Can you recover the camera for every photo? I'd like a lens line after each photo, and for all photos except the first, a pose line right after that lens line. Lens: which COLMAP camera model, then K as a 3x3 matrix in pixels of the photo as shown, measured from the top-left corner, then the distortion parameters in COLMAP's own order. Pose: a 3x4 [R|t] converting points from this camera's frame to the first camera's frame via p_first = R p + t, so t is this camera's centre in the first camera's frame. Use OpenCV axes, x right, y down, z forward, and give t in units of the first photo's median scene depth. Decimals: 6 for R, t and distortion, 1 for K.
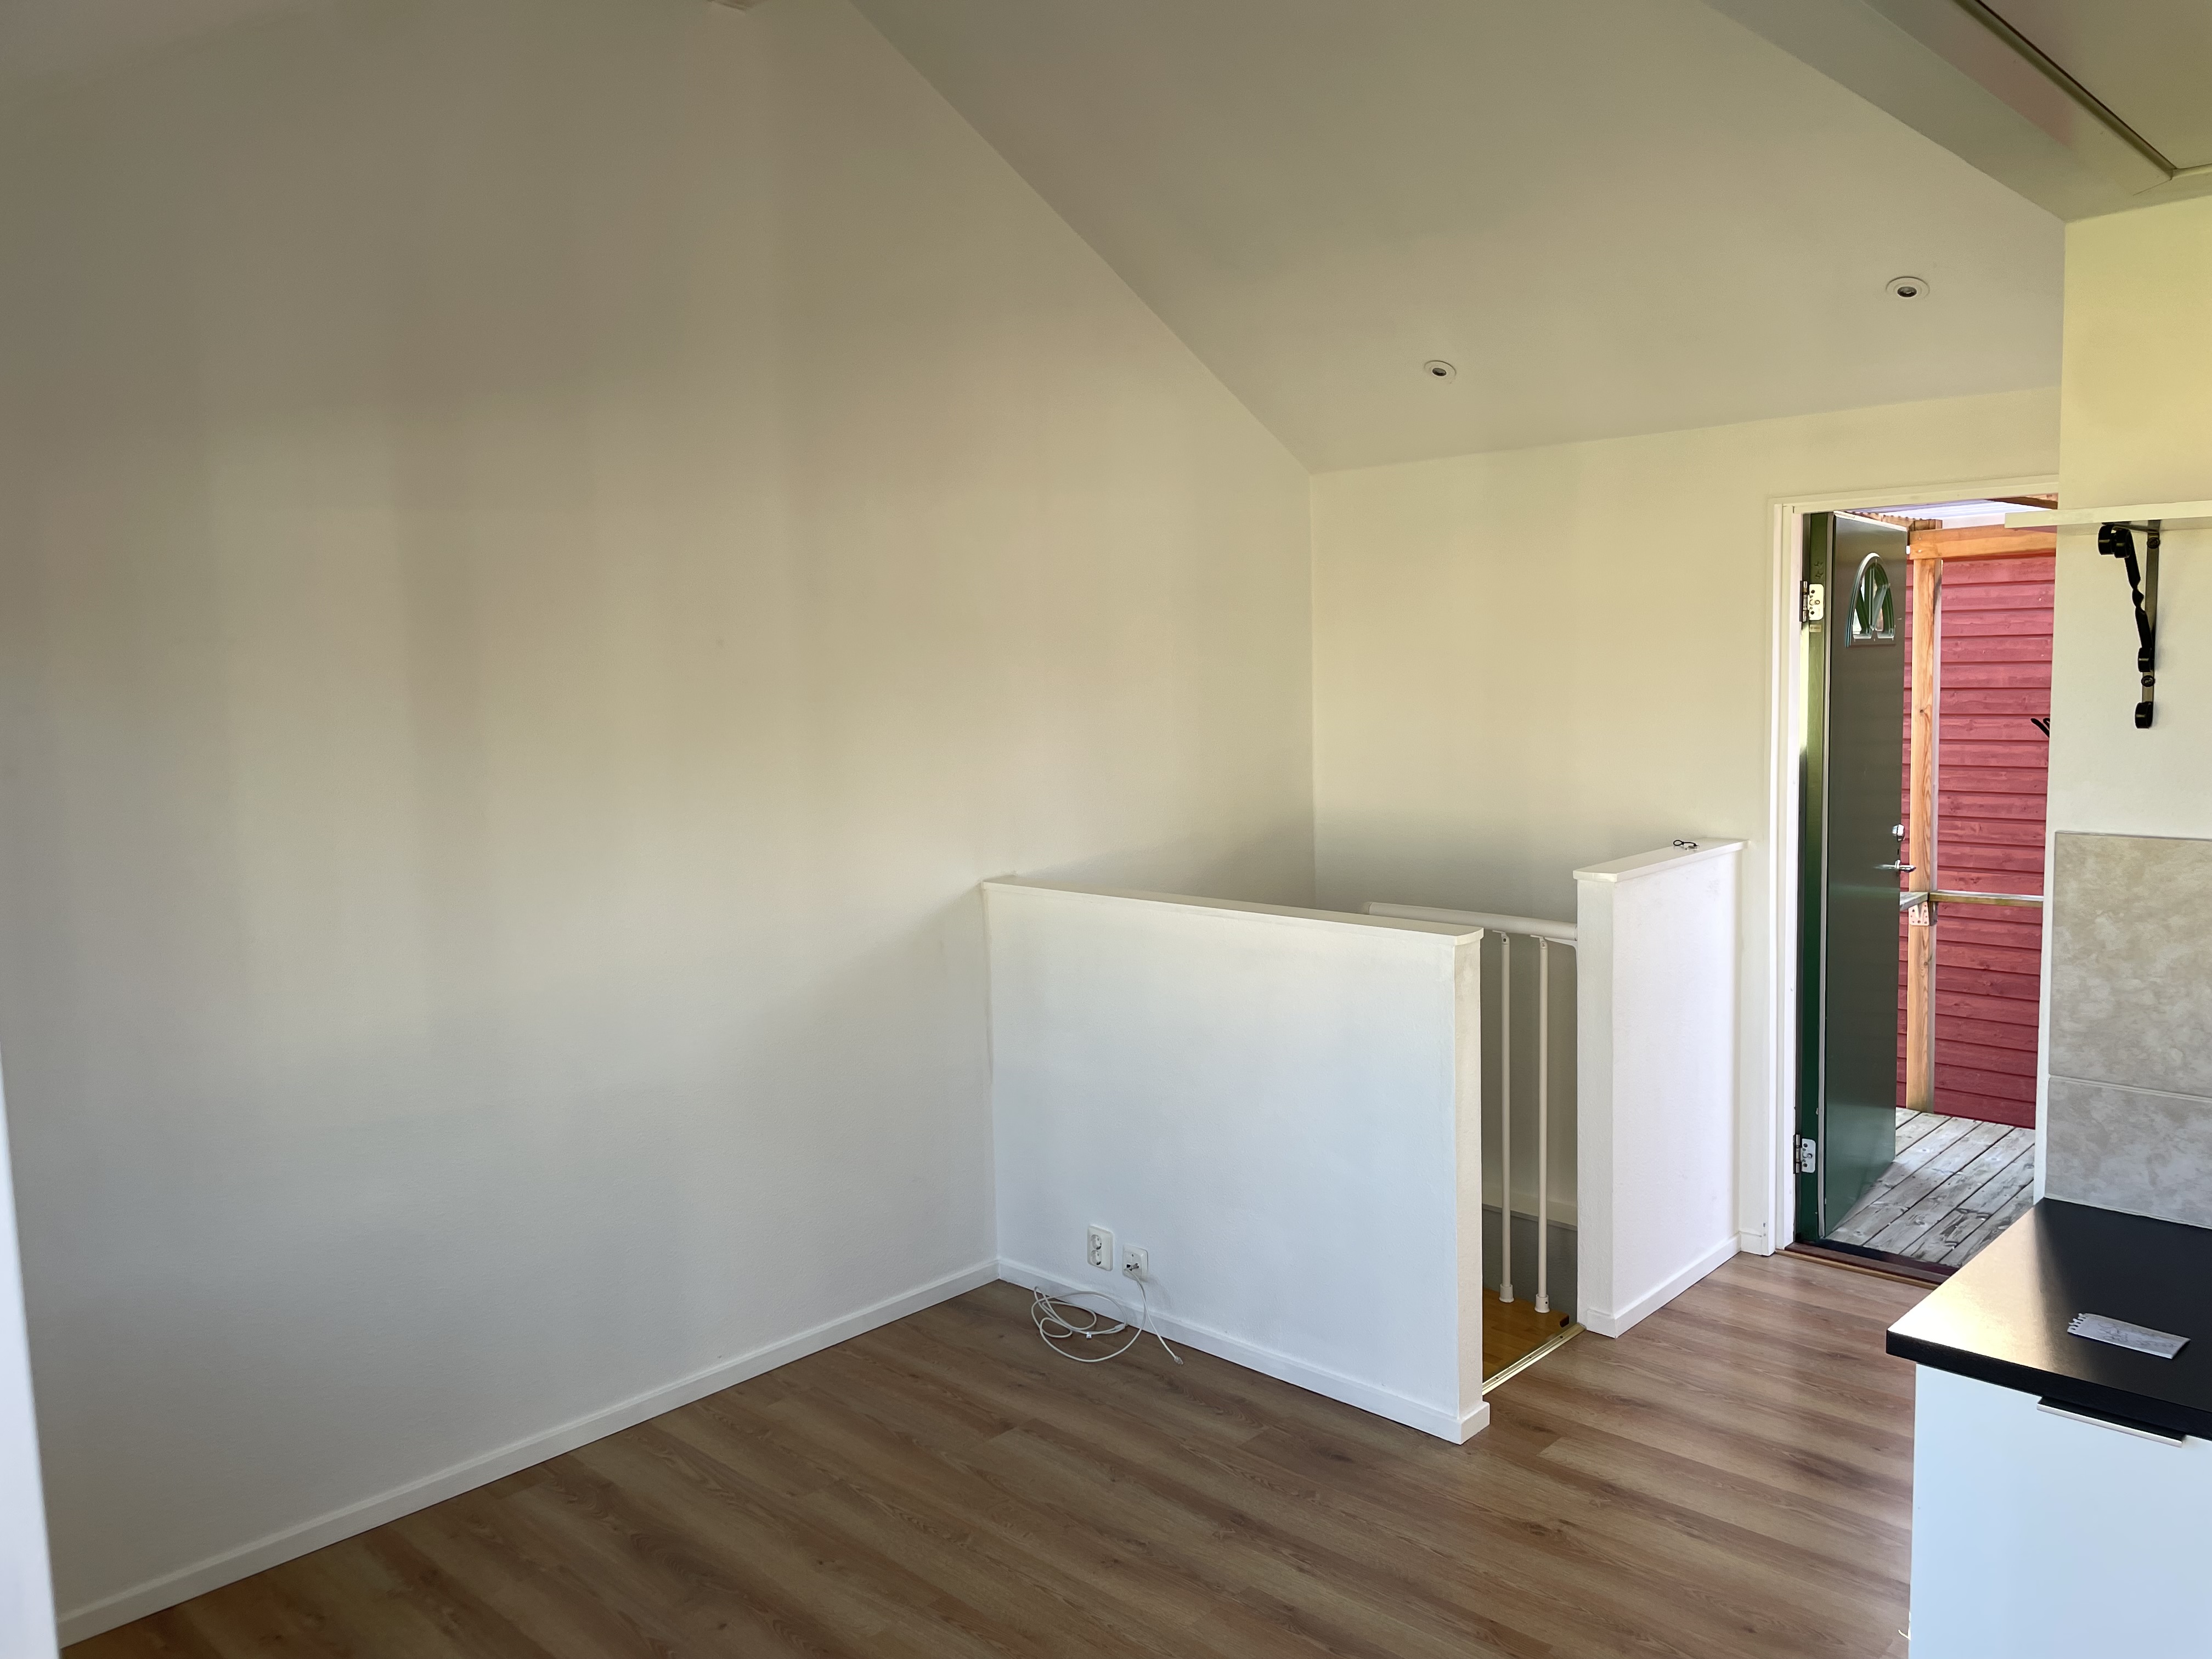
lens RADIAL K [[1674.5, 0, 1151.3], [0, 1674.5, 847.9], [0, 0, 1]] dist [0.090482, -0.105384]
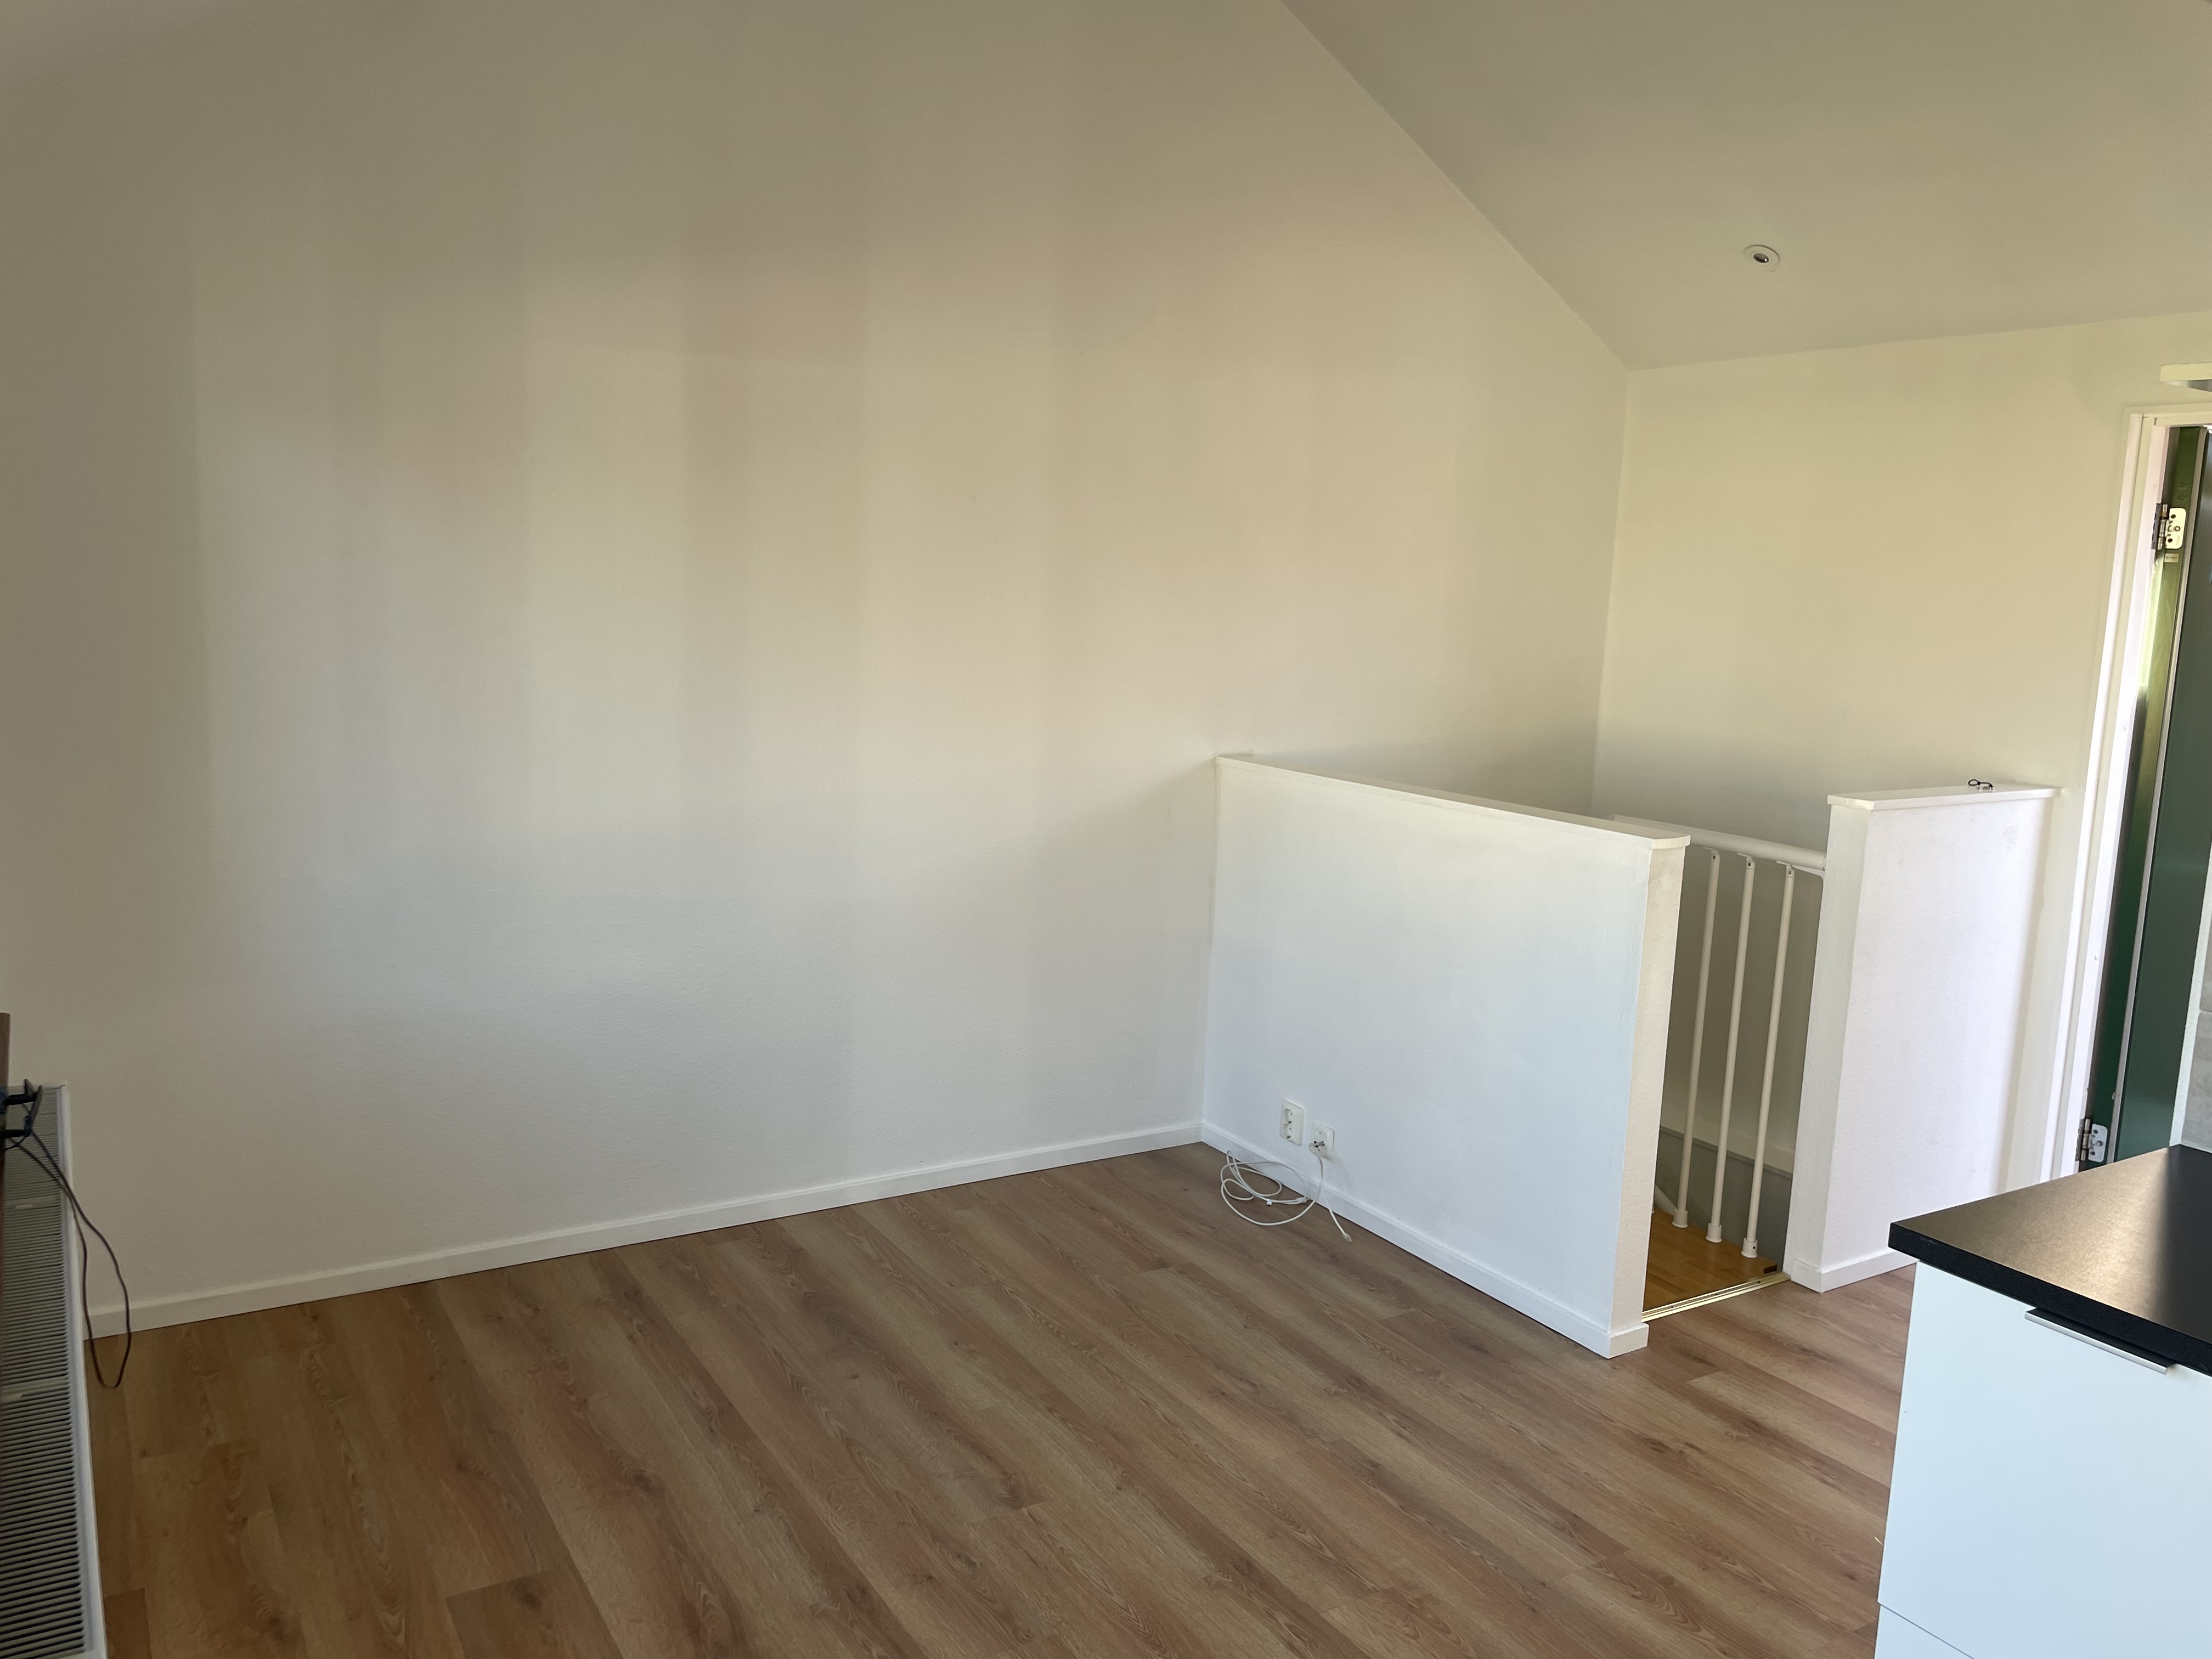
lens RADIAL K [[1674.5, 0, 1106.5], [0, 1674.5, 836.0], [0, 0, 1]] dist [0.090482, -0.105384]
pose [[0.964831, 0.103100, -0.241809, 0.104439], [-0.094006, 0.994371, 0.048881, 0.030504], [0.245487, -0.024430, 0.969092, -0.011058]]
